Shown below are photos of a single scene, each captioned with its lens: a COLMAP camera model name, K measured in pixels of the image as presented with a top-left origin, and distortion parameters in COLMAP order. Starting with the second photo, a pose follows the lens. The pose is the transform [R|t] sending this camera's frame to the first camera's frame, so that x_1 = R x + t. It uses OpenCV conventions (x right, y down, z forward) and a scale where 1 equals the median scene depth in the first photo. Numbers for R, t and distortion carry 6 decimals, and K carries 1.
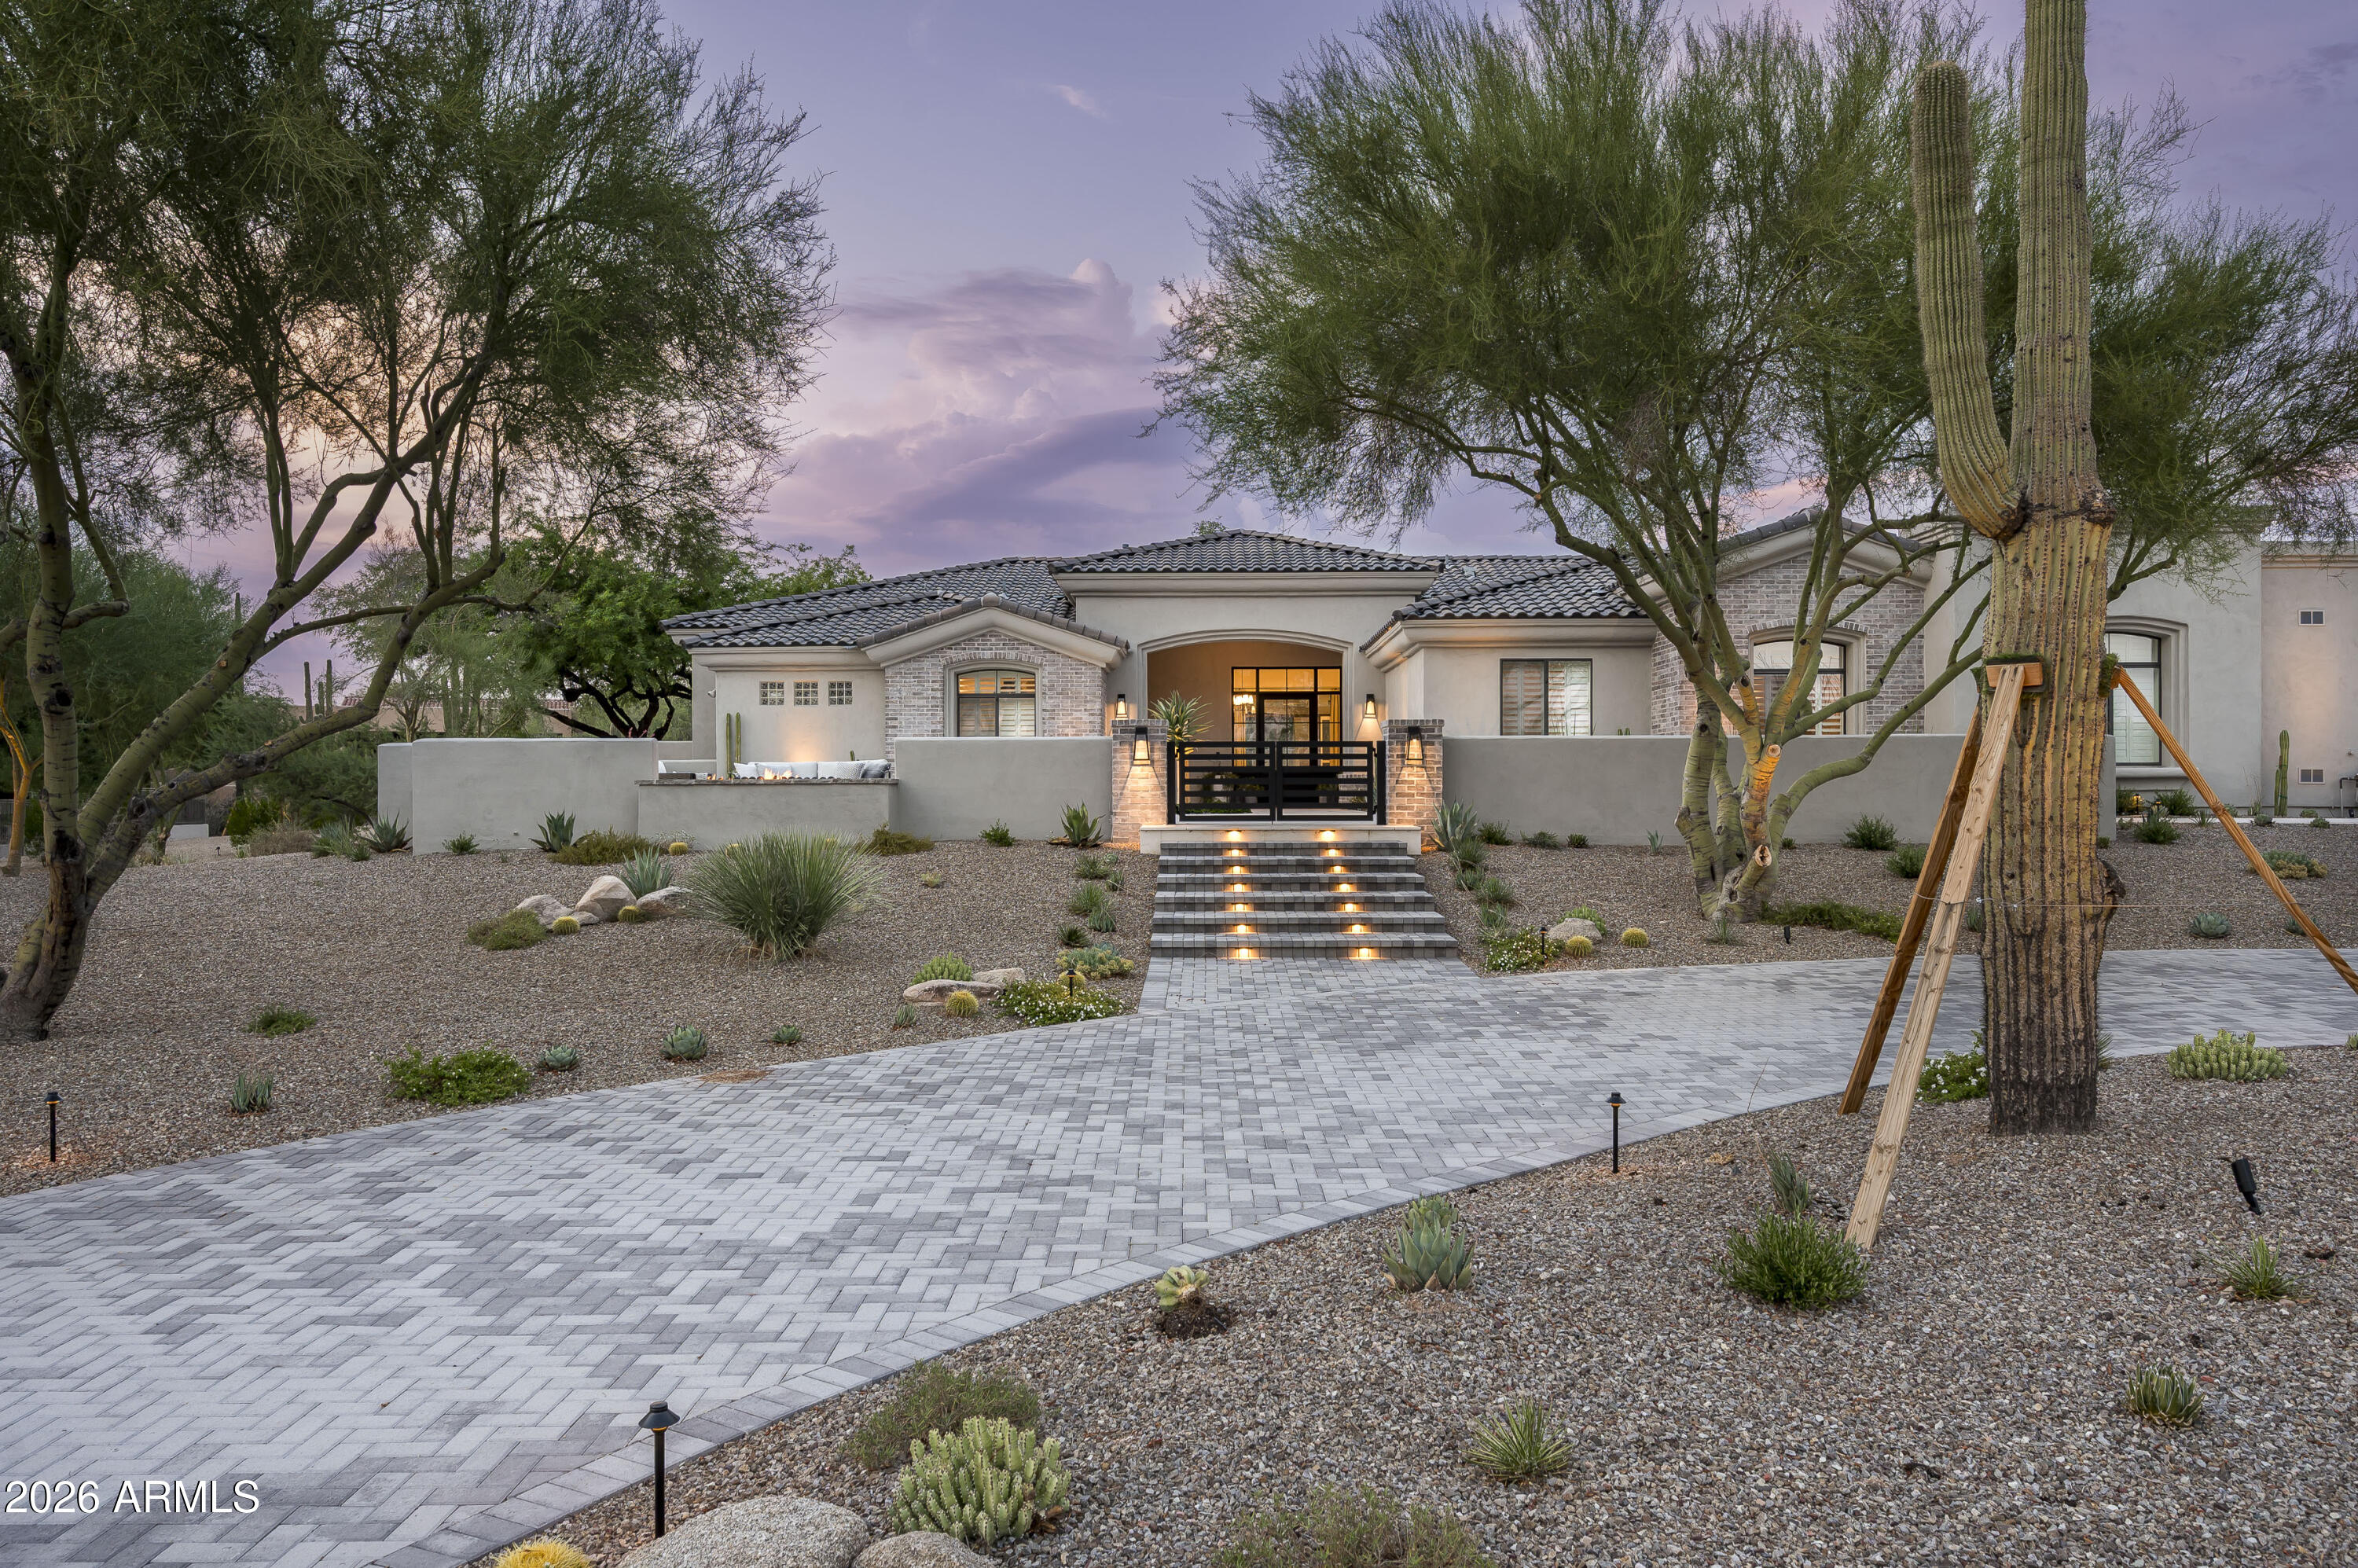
lens RADIAL K [[1608.3, 0, 1177.6], [0, 1608.3, 787.1], [0, 0, 1]] dist [-0.003097, -0.000864]
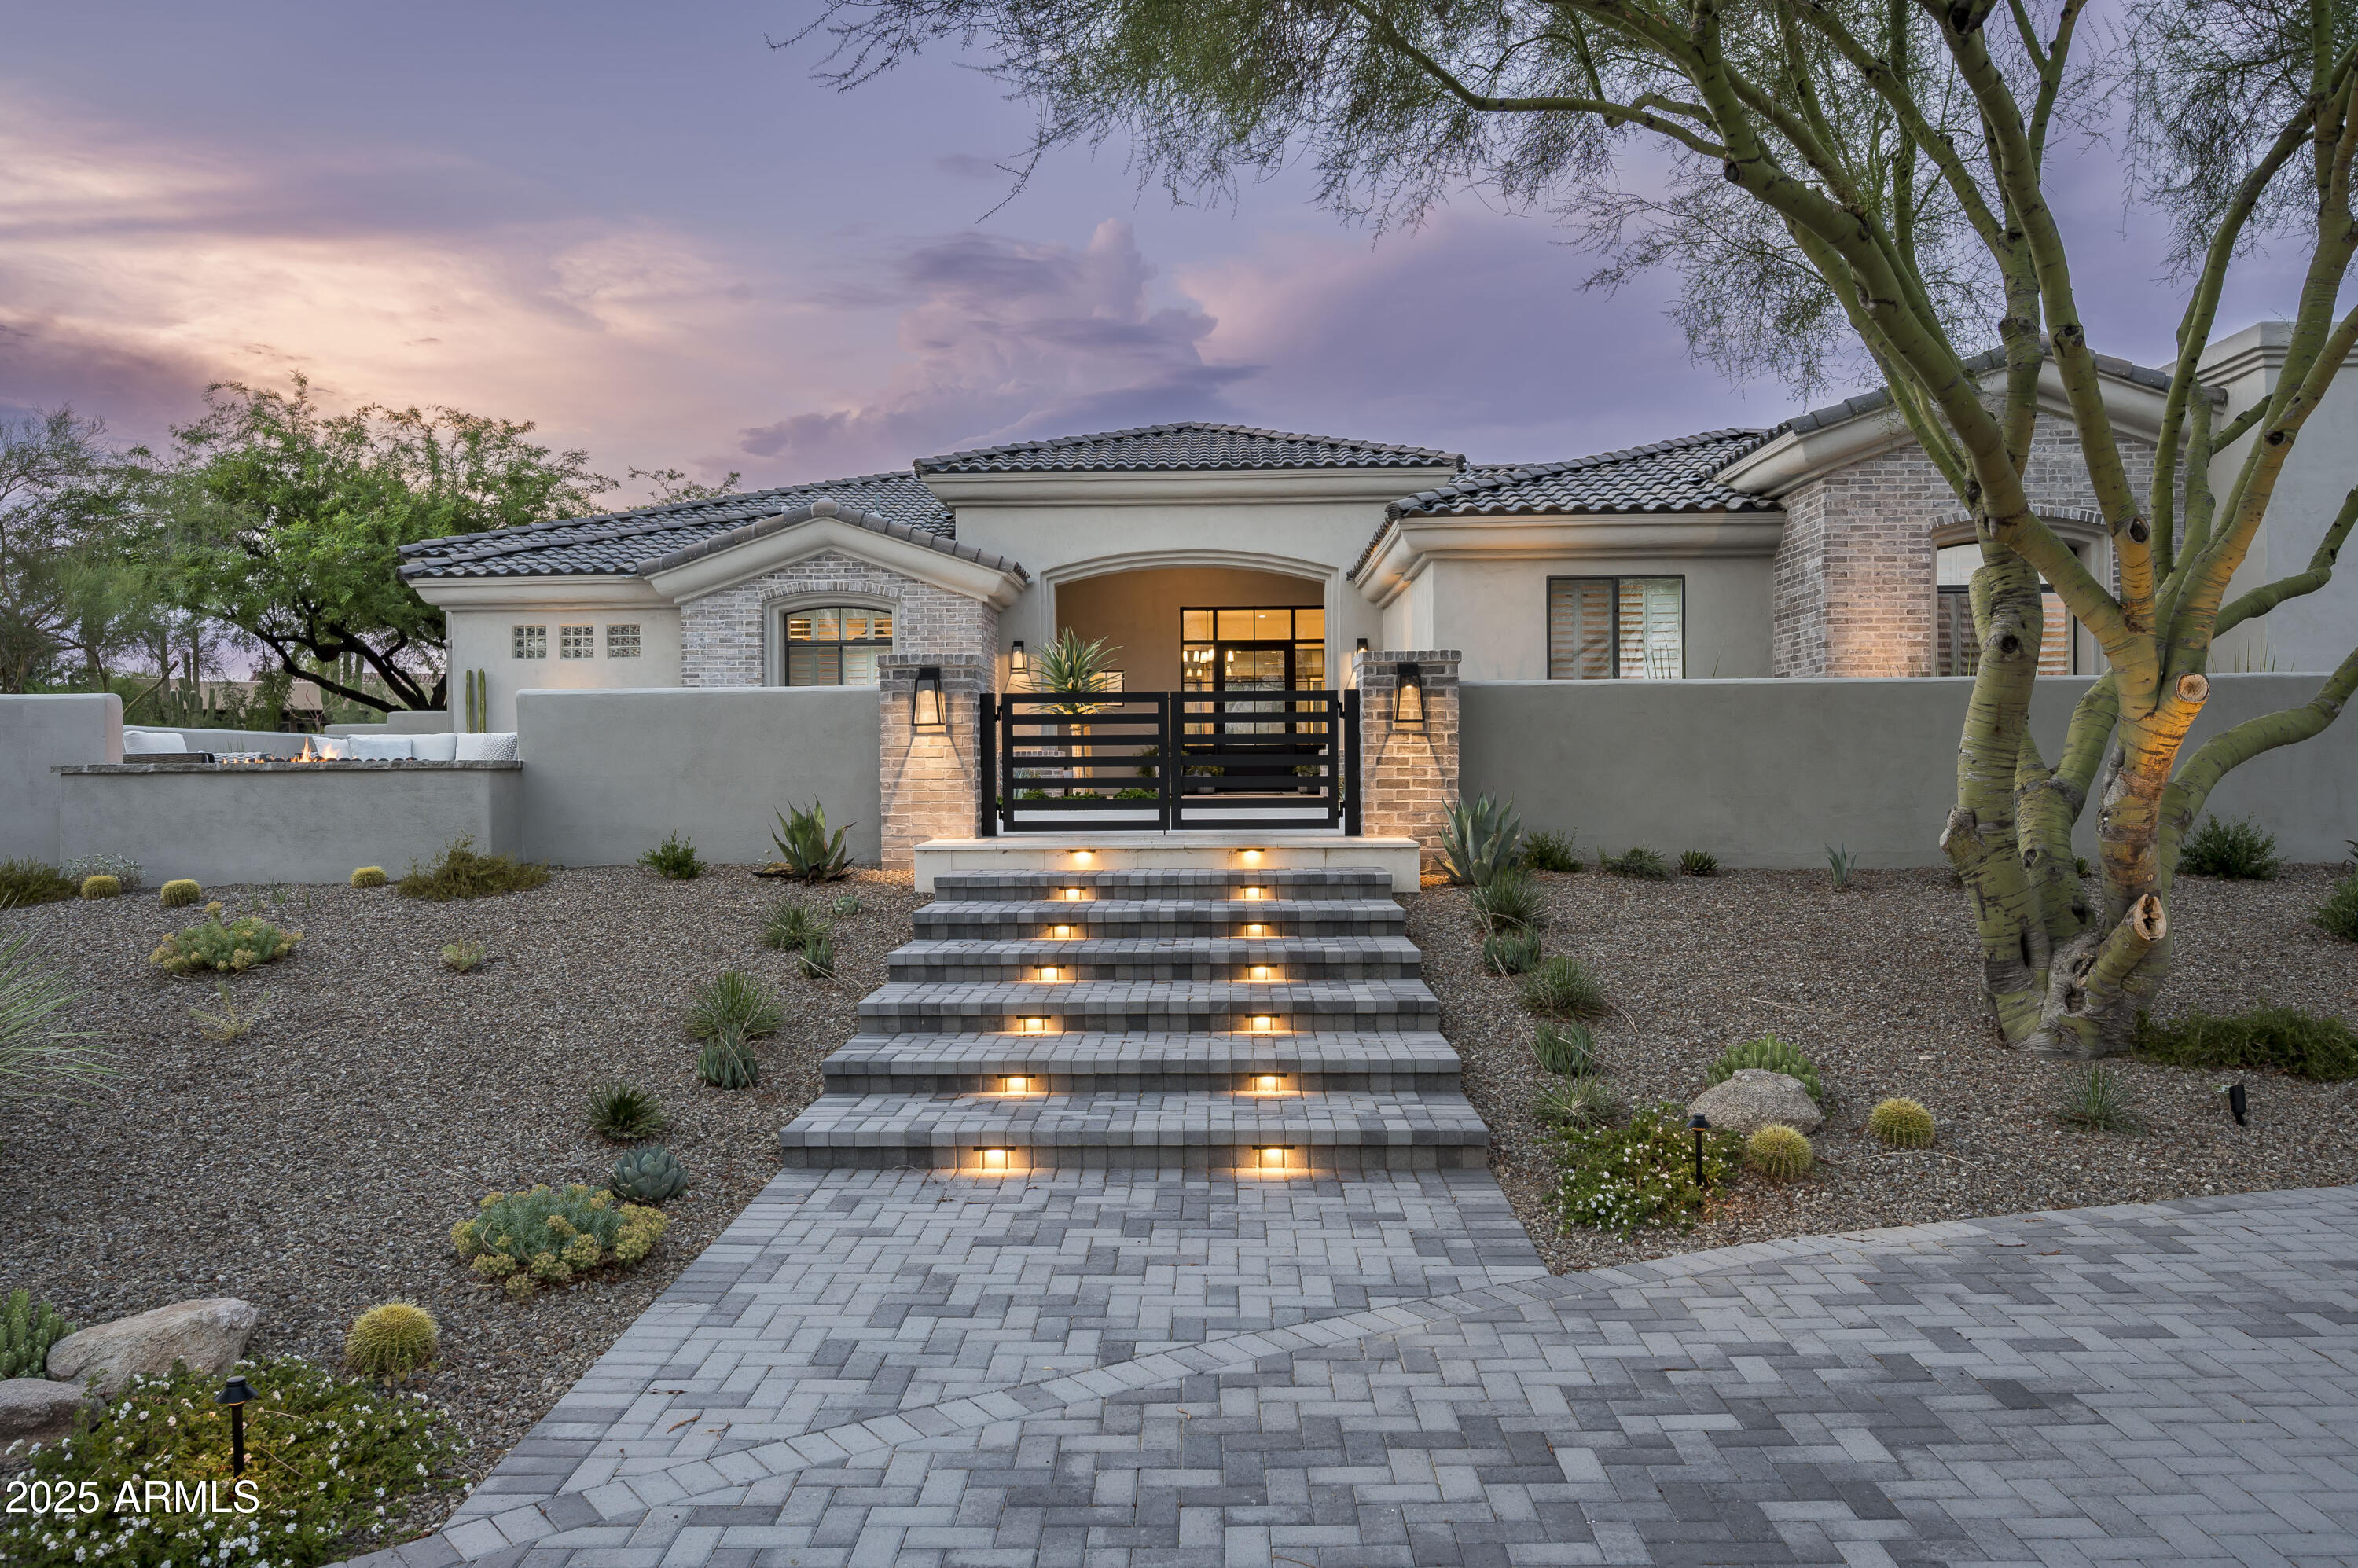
lens RADIAL K [[1655.7, 0, 1180.4], [0, 1655.7, 779.1], [0, 0, 1]] dist [-0.001874, -0.001072]
pose [[0.999949, -0.005797, -0.008235, 0.069658], [0.005862, 0.999952, 0.007890, -0.001843], [0.008189, -0.007938, 0.999935, 0.405926]]
